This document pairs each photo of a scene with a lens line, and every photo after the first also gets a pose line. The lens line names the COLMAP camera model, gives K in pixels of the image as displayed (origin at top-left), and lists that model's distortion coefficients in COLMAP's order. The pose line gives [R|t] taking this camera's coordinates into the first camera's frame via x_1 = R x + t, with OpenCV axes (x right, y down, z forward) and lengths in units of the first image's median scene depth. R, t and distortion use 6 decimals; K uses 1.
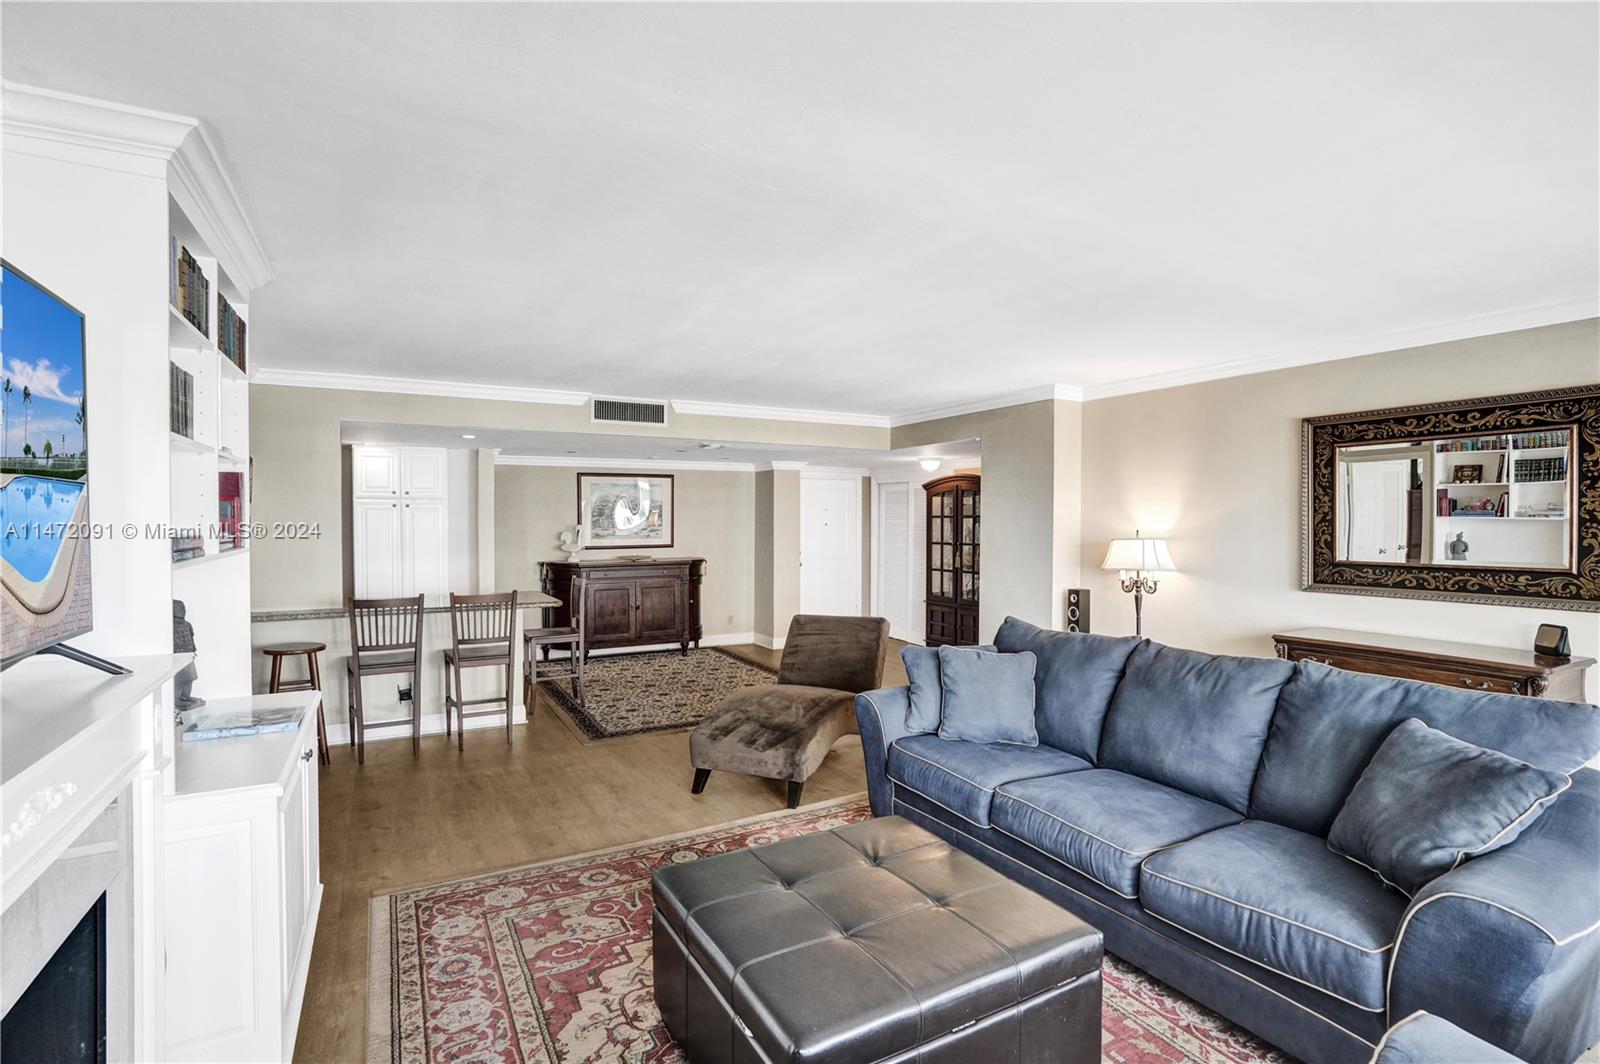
lens RADIAL K [[762.6, 0, 813.9], [0, 762.6, 528.2], [0, 0, 1]] dist [-0.050906, 0.023674]
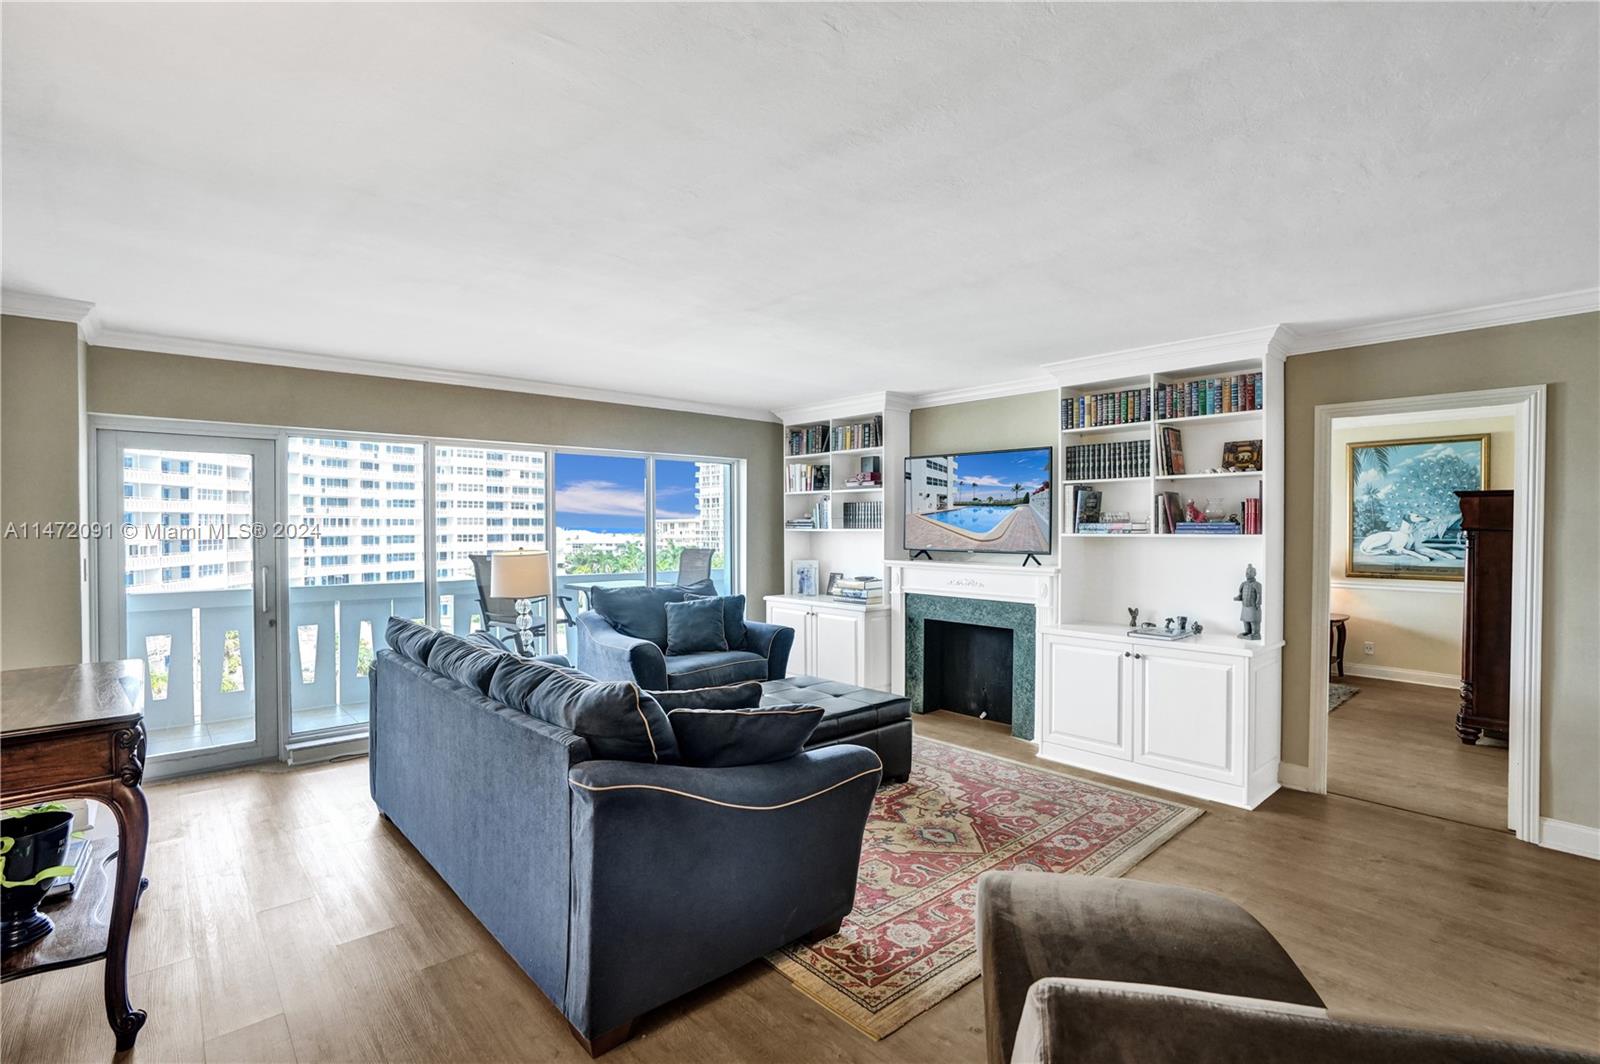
lens RADIAL K [[762.6, 0, 800.2], [0, 762.6, 521.7], [0, 0, 1]] dist [-0.050906, 0.023674]
pose [[-0.978087, -0.006695, -0.208087, 0.348350], [-0.008298, 0.999942, 0.006830, -0.002544], [0.208030, 0.008407, -0.978086, 2.124780]]
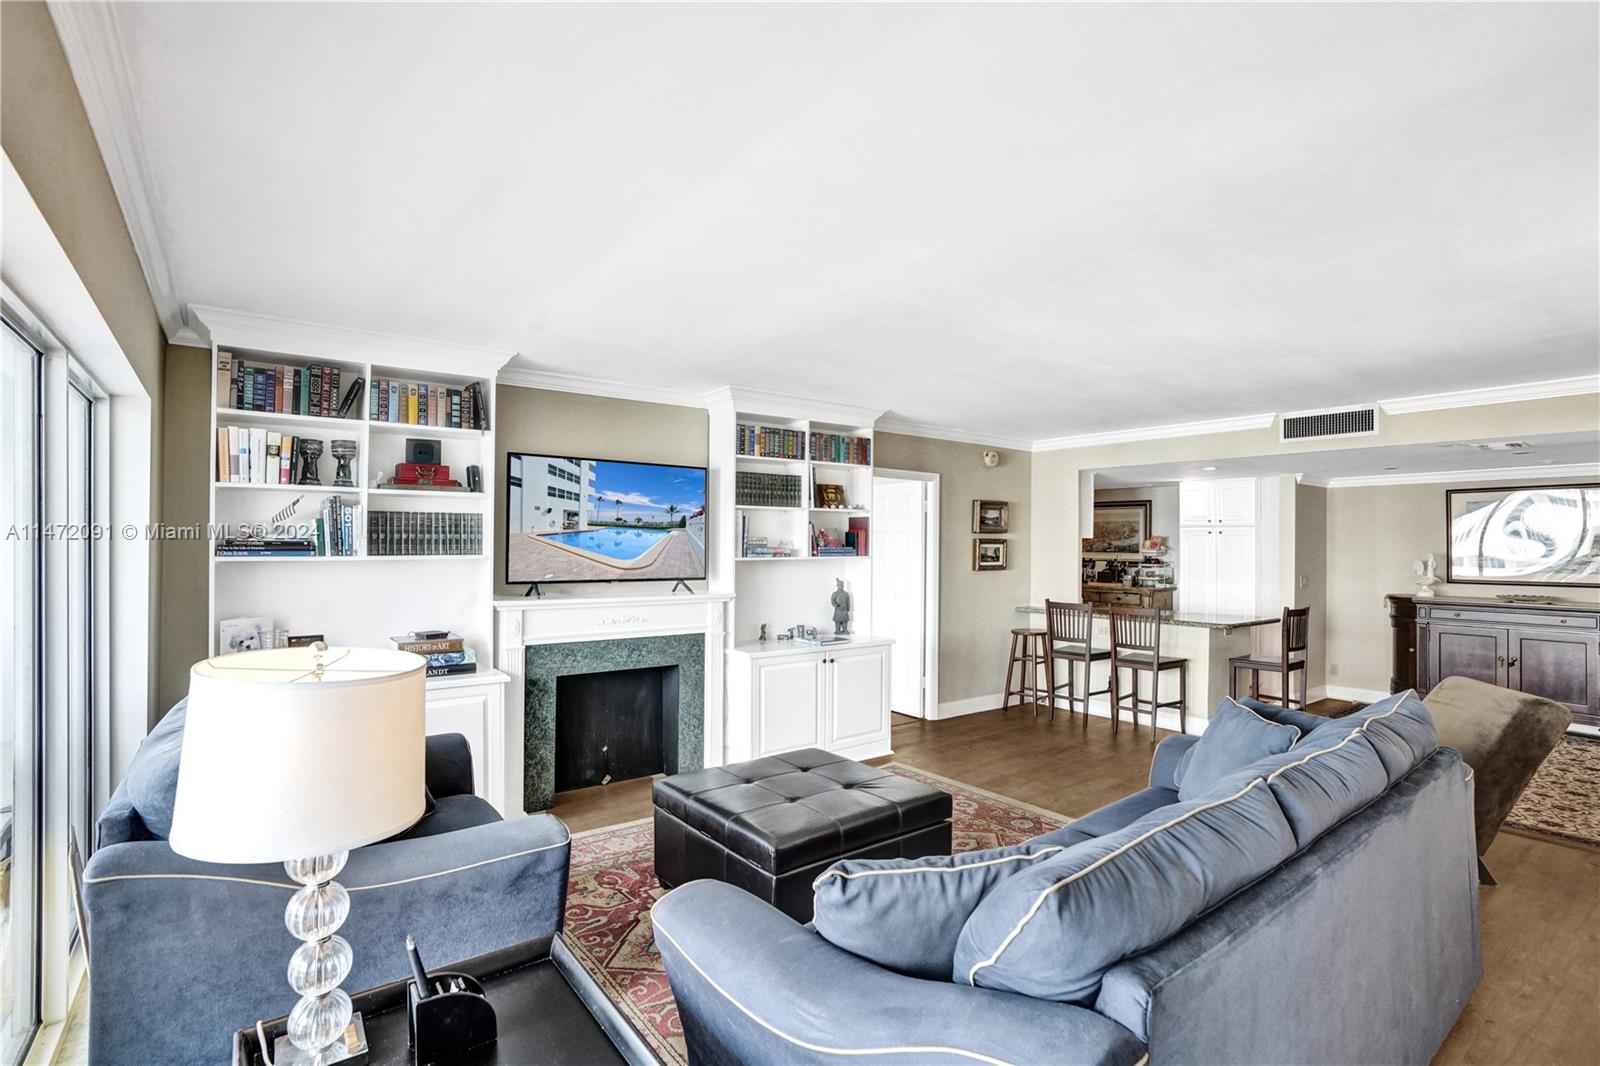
lens RADIAL K [[762.6, 0, 808.8], [0, 762.6, 539.4], [0, 0, 1]] dist [-0.050906, 0.023674]
pose [[0.140768, -0.009223, -0.990000, 1.121157], [-0.016444, 0.999797, -0.011652, 0.004152], [0.989906, 0.017920, 0.140588, 0.561242]]
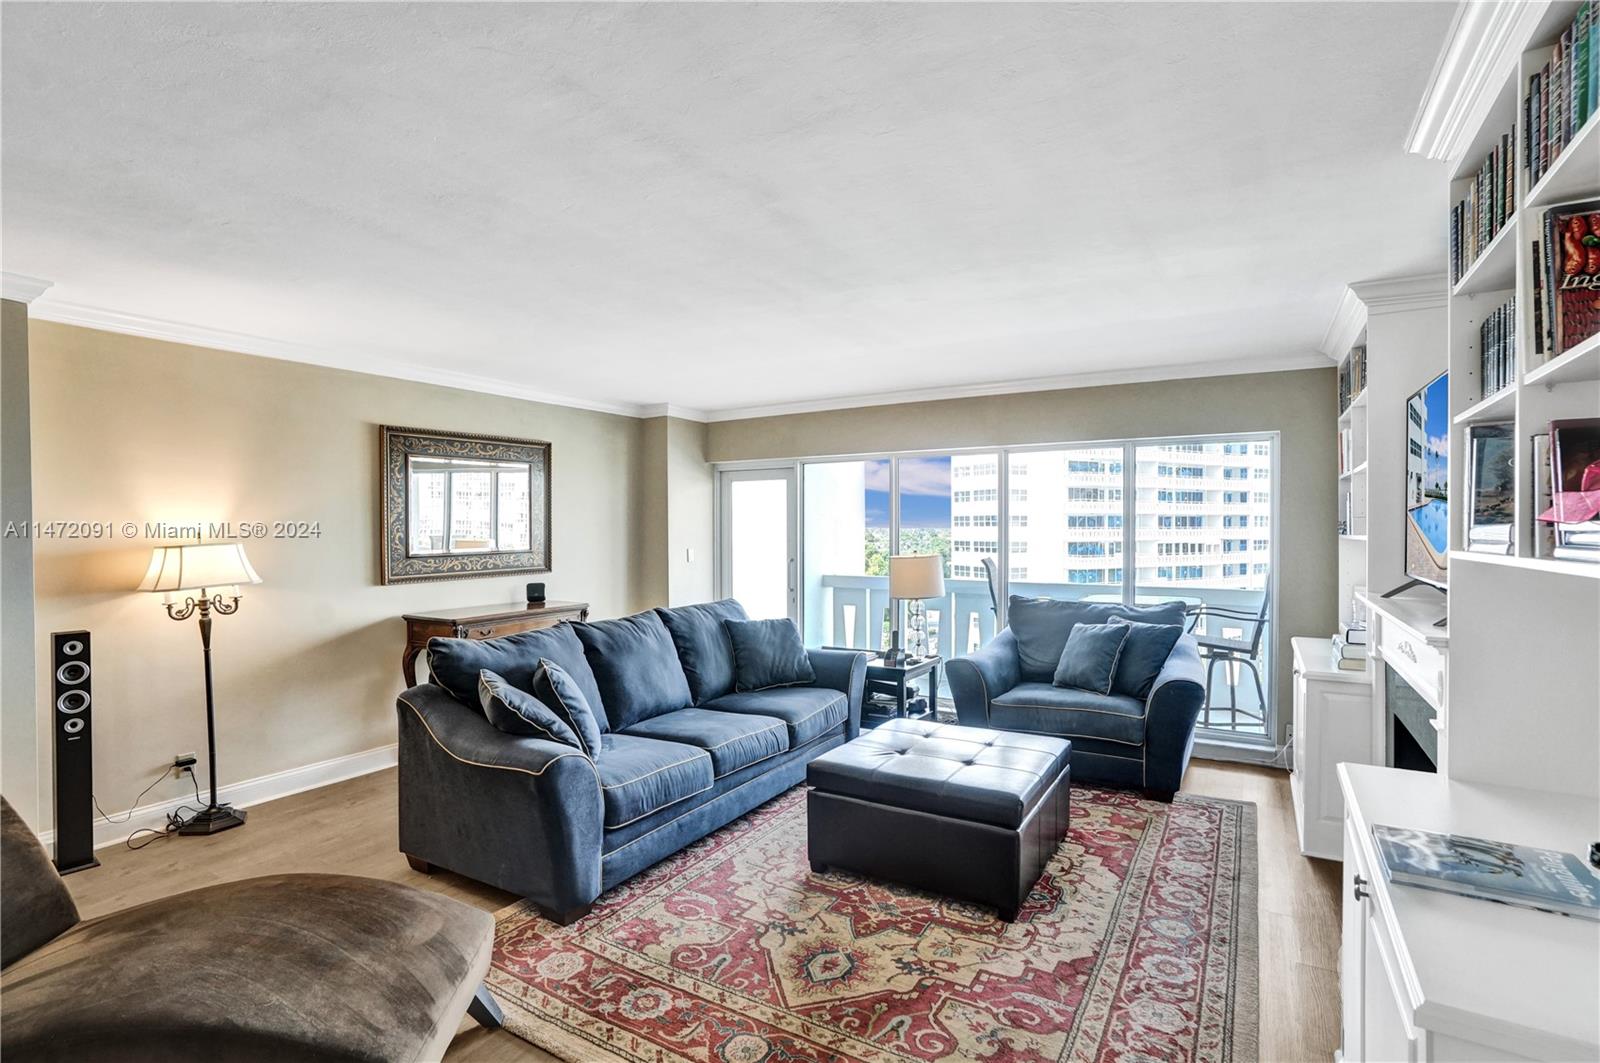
lens RADIAL K [[762.6, 0, 788.8], [0, 762.6, 531.8], [0, 0, 1]] dist [-0.050906, 0.023674]
pose [[-0.474708, -0.009084, 0.880096, -0.839597], [0.011715, 0.999793, 0.016638, -0.006359], [-0.880065, 0.018209, -0.474504, 1.440782]]
